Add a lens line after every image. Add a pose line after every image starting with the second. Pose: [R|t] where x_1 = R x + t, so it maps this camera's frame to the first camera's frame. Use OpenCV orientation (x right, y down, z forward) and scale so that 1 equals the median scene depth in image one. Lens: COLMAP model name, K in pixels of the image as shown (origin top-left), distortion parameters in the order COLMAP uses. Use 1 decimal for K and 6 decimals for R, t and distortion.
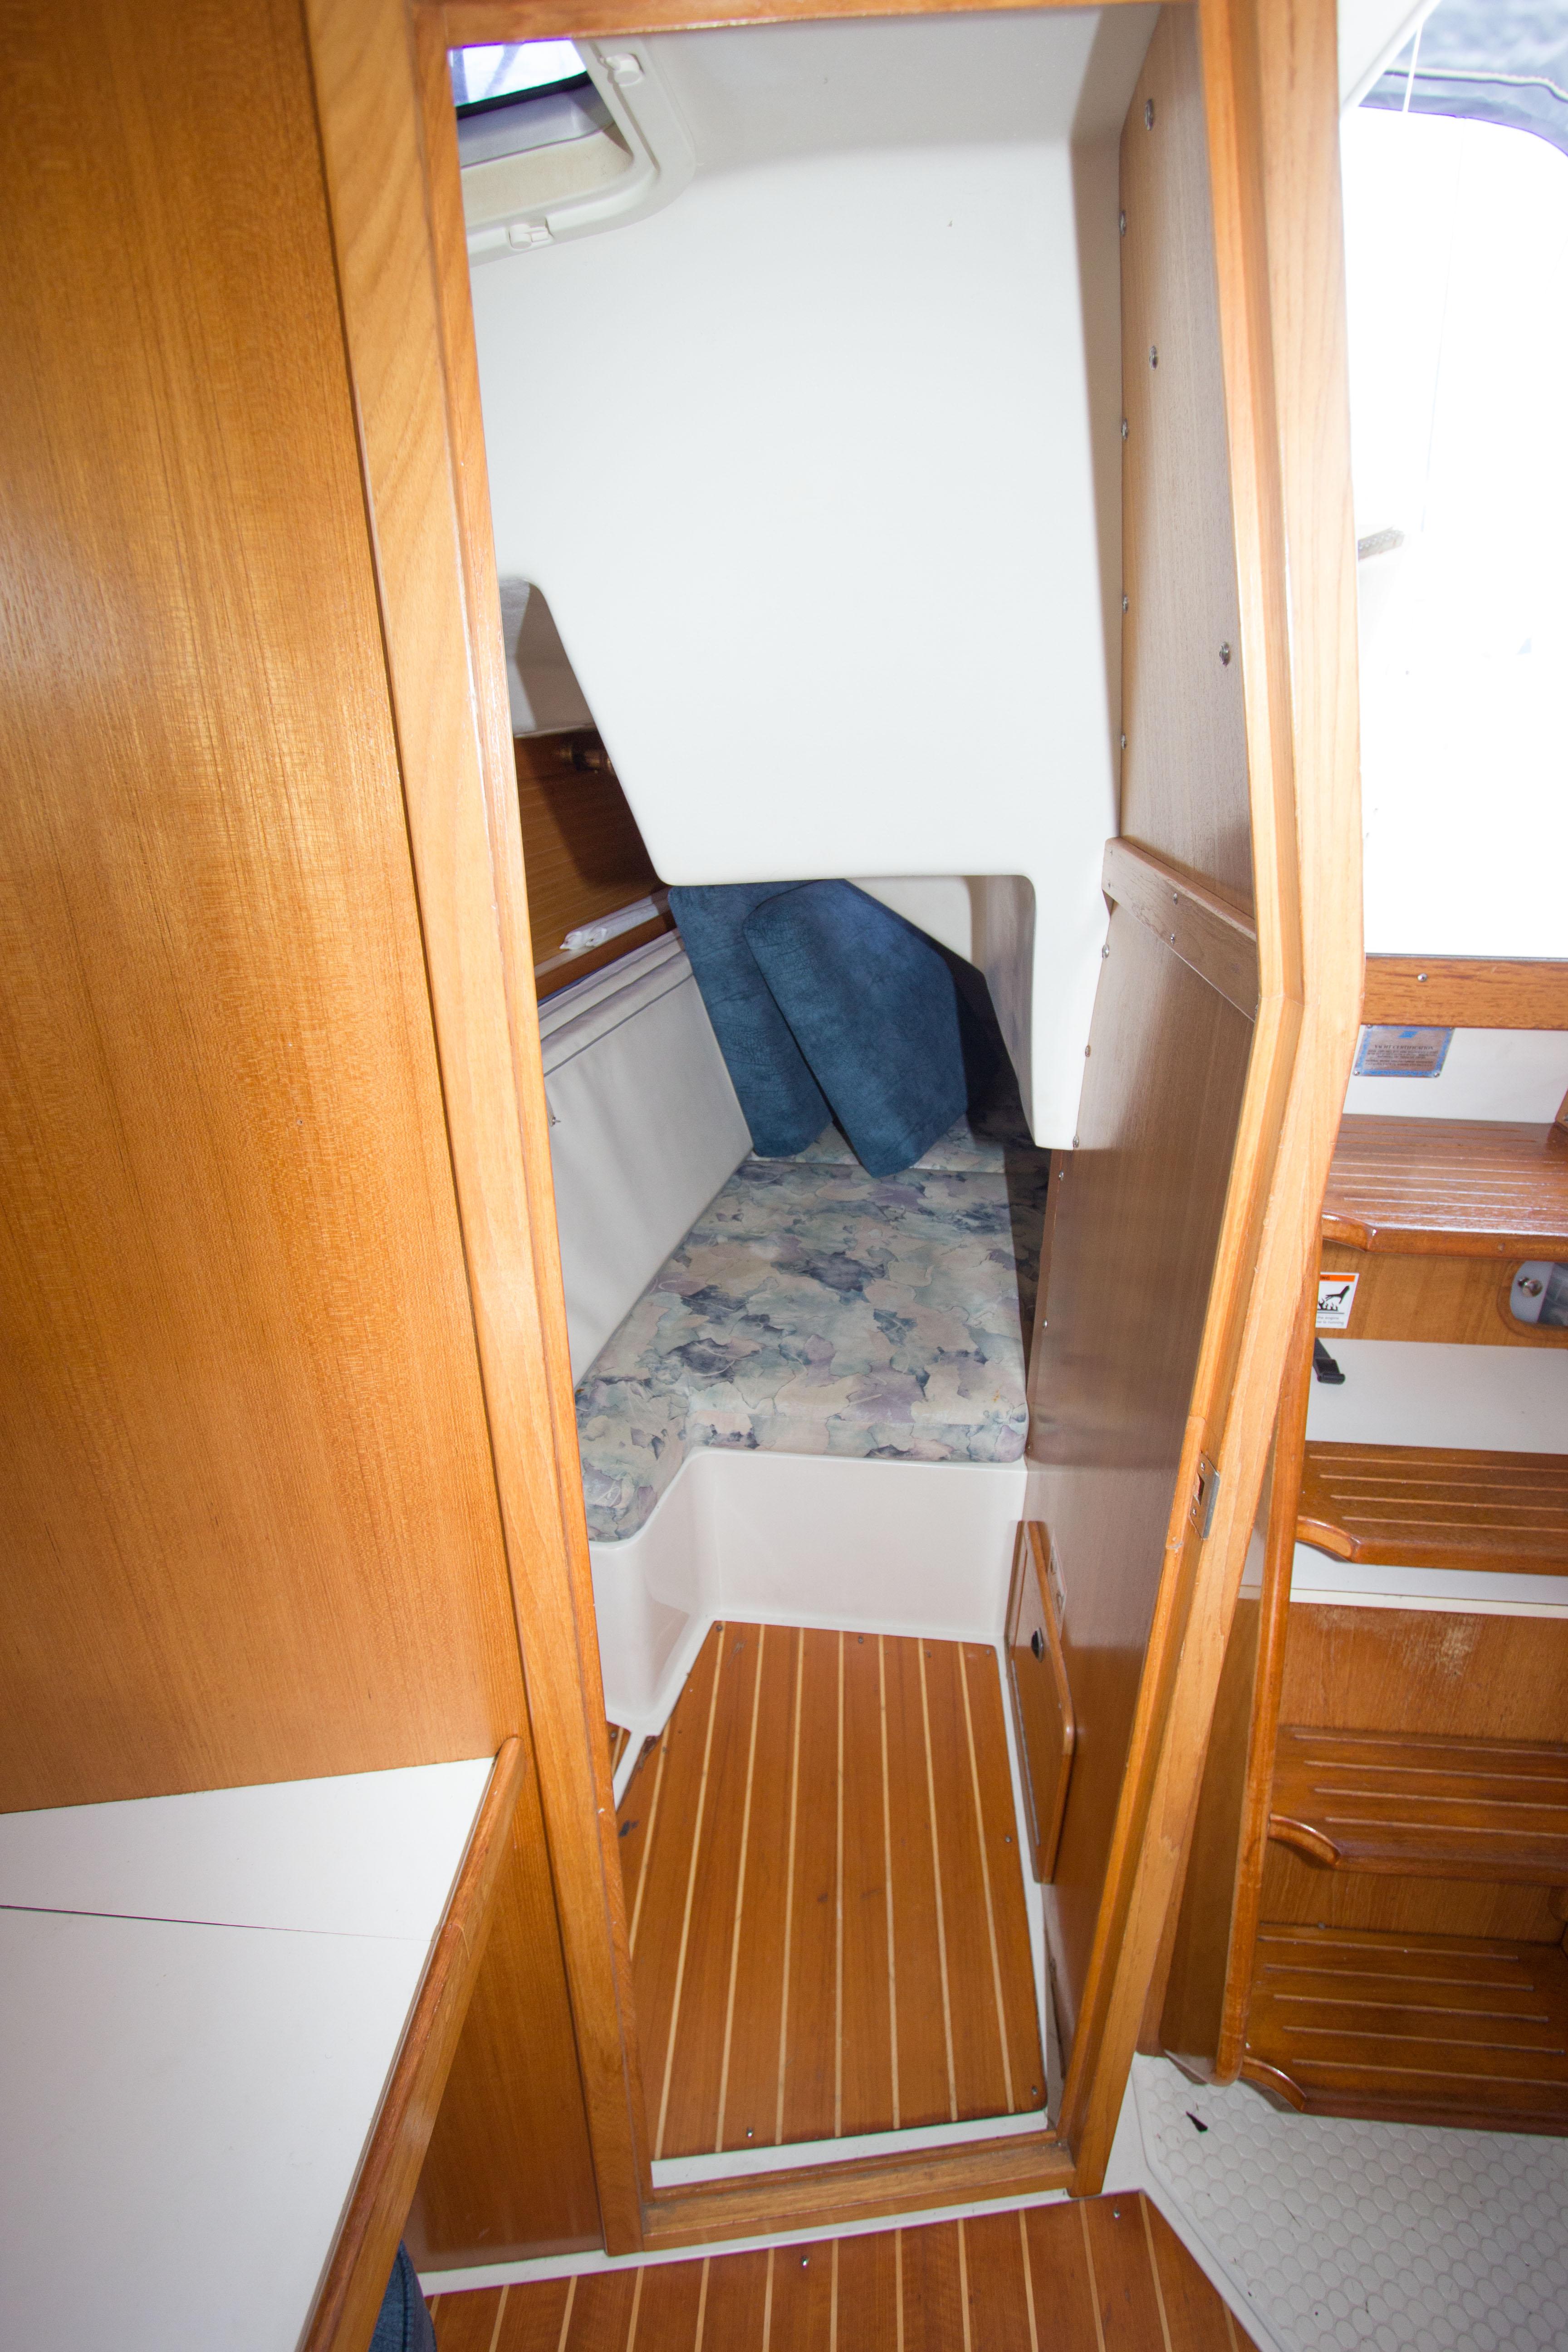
lens RADIAL K [[1079.7, 0, 776.5], [0, 1079.7, 1184.5], [0, 0, 1]] dist [-0.015943, -0.001046]
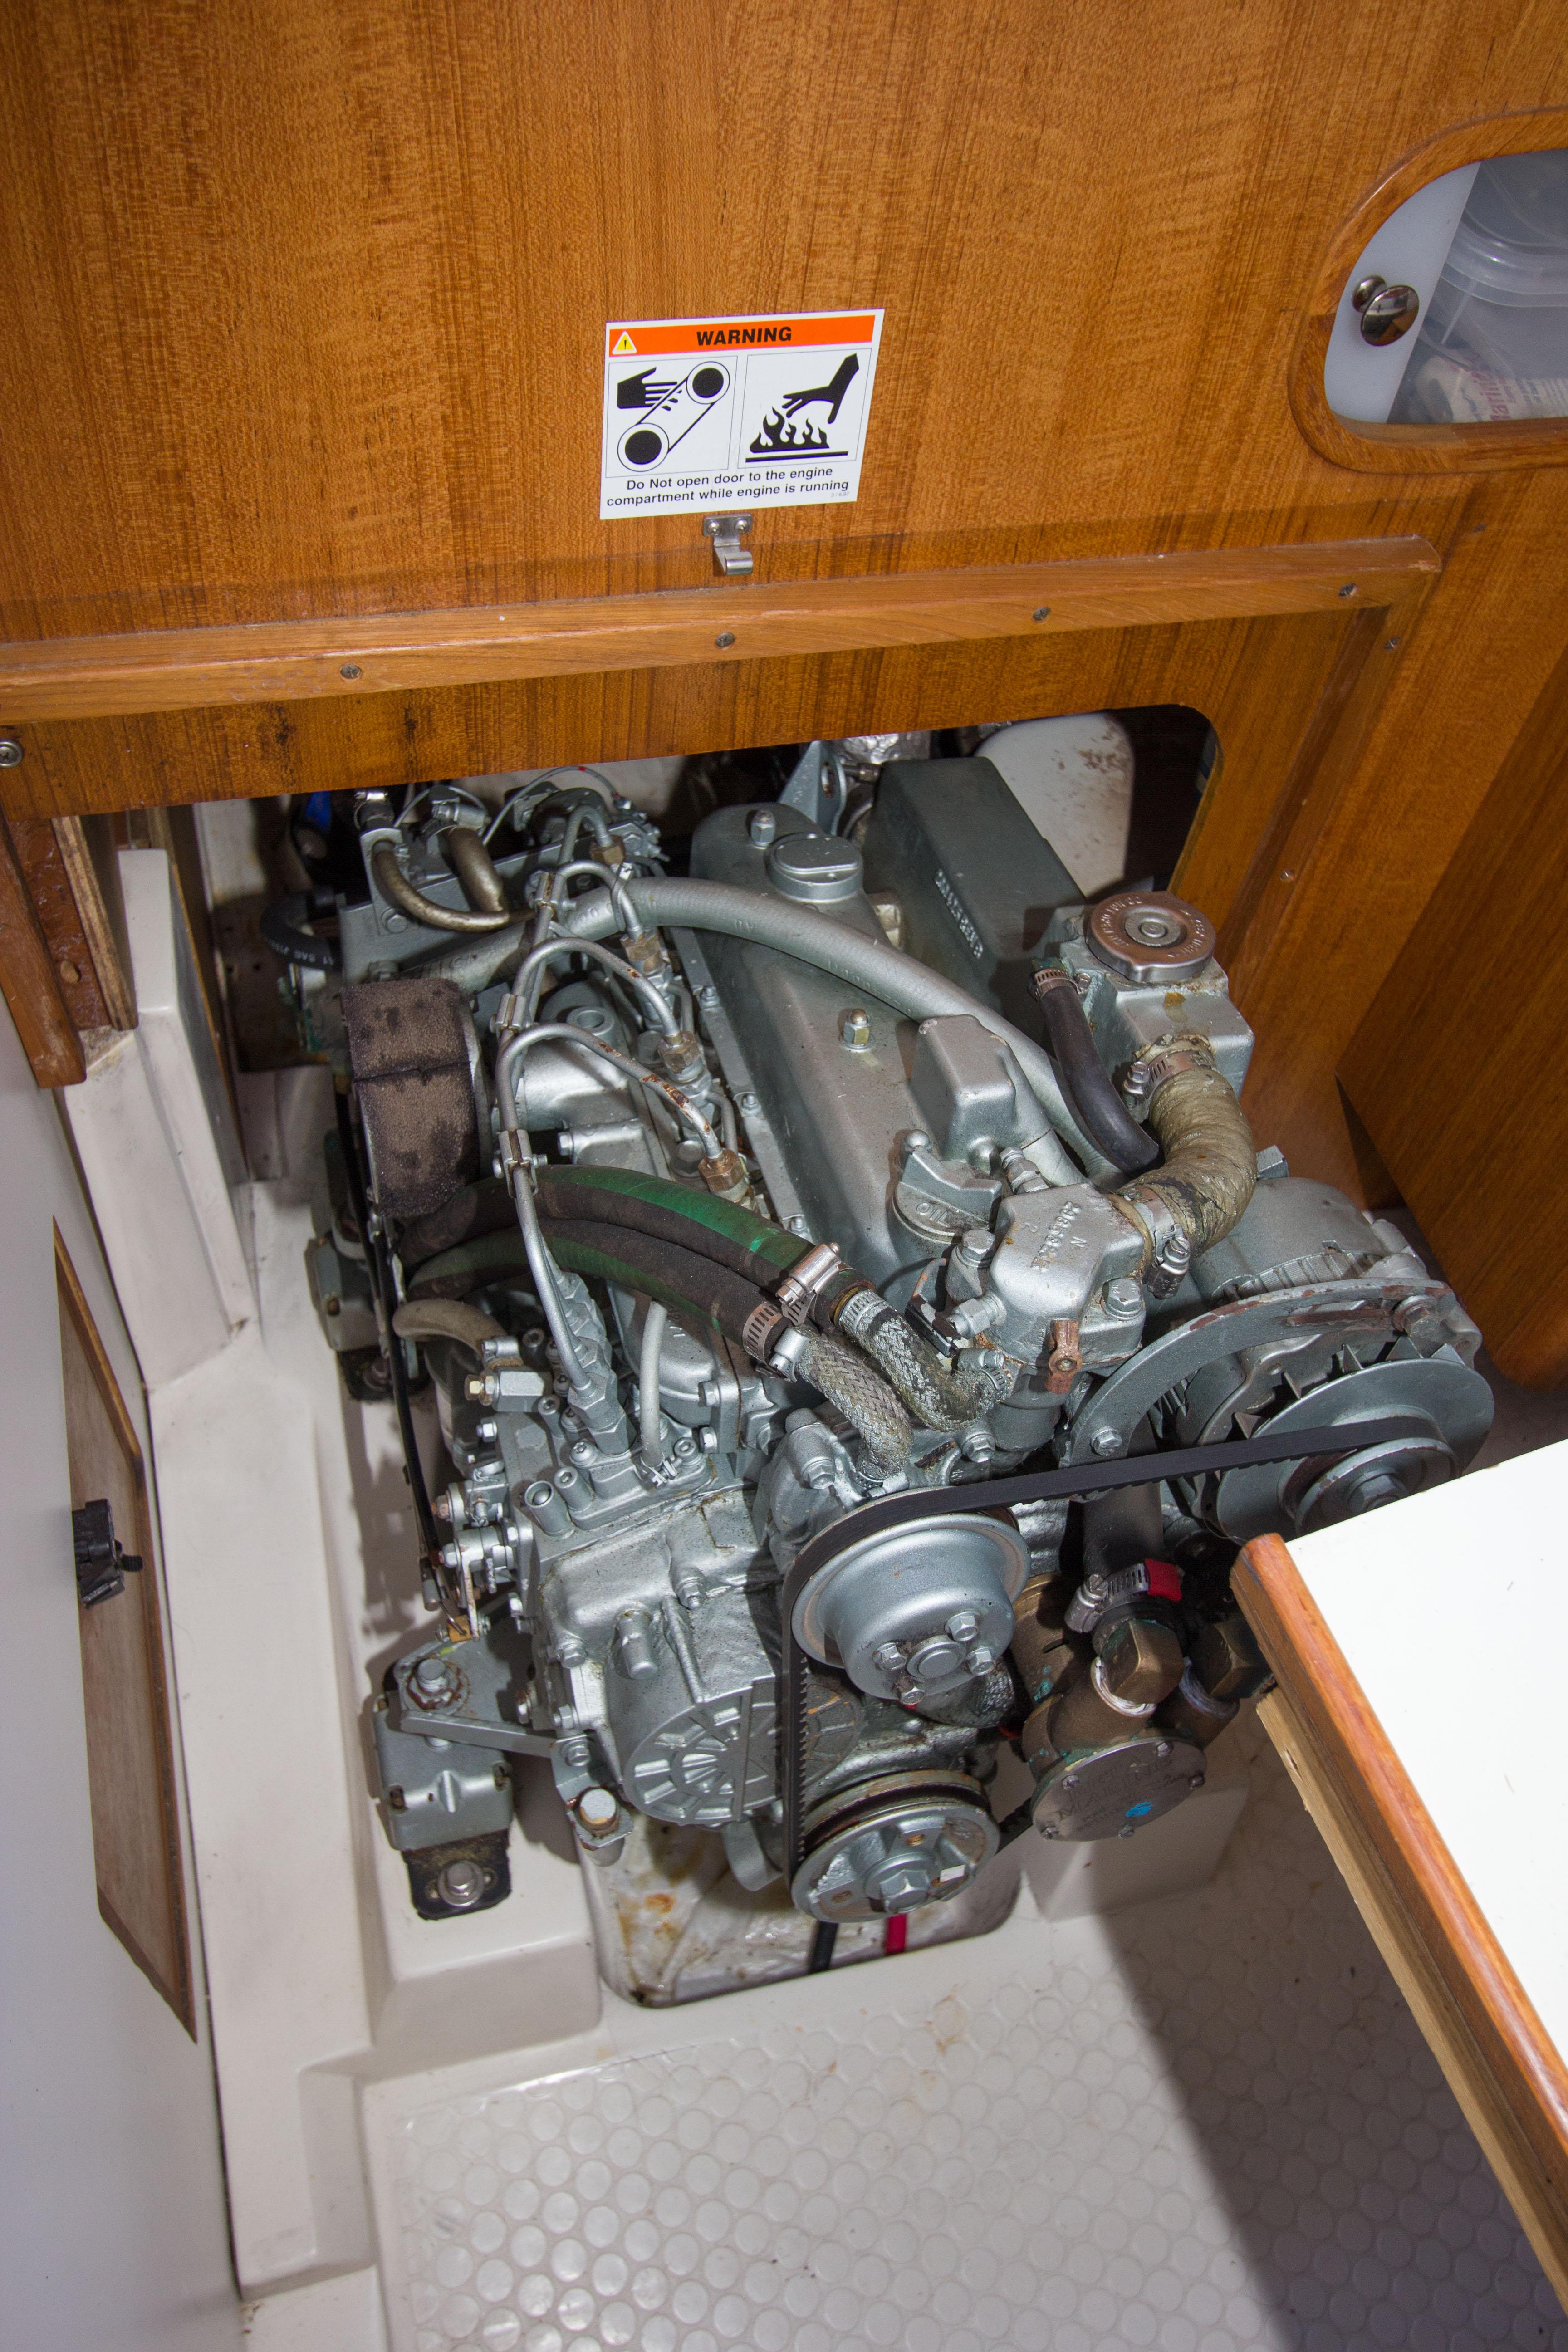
lens RADIAL K [[1846.6, 0, 784.0], [0, 1846.6, 1176.0], [0, 0, 1]] dist [-0.008275, -0.010124]
pose [[0.935483, -0.216479, 0.279301, 0.324602], [0.042853, 0.854050, 0.518422, 0.023332], [-0.350765, -0.473006, 0.808226, 0.492580]]
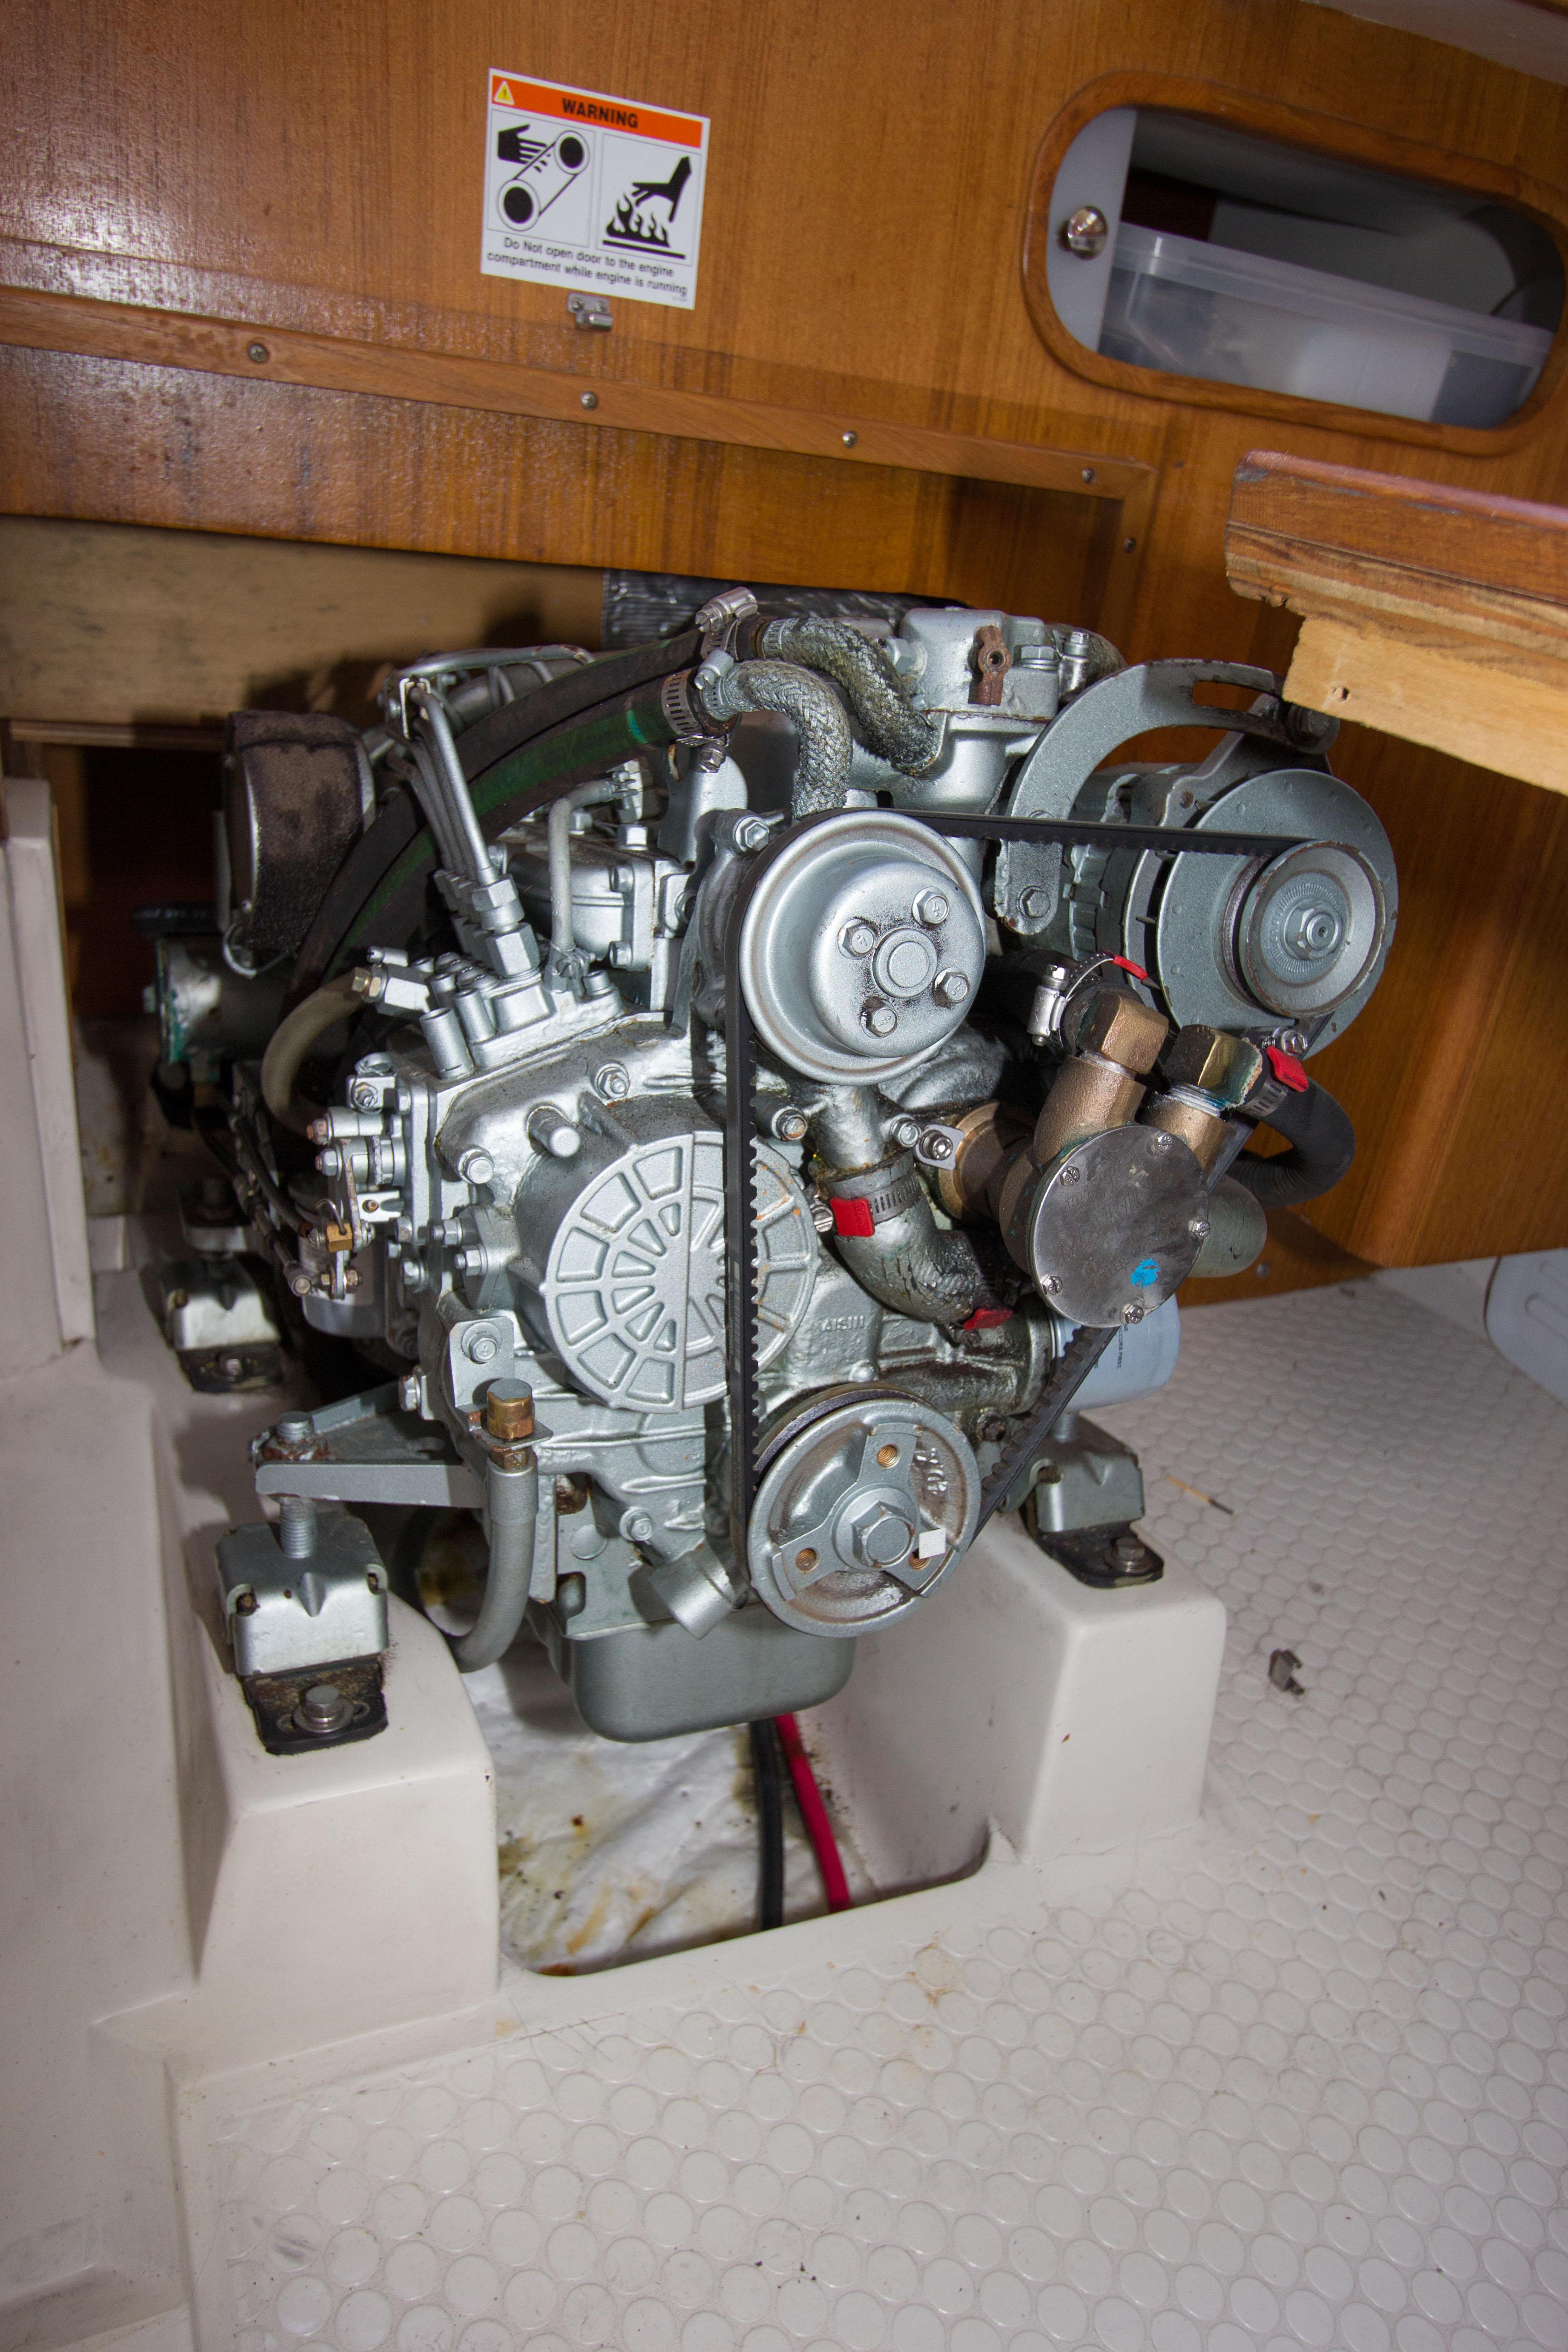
lens RADIAL K [[1583.1, 0, 785.0], [0, 1583.1, 1200.2], [0, 0, 1]] dist [-0.006224, -0.002485]
pose [[0.869030, -0.116334, 0.480887, 0.260494], [0.078075, 0.992030, 0.098896, 0.396494], [-0.488560, -0.048398, 0.871187, 0.496966]]
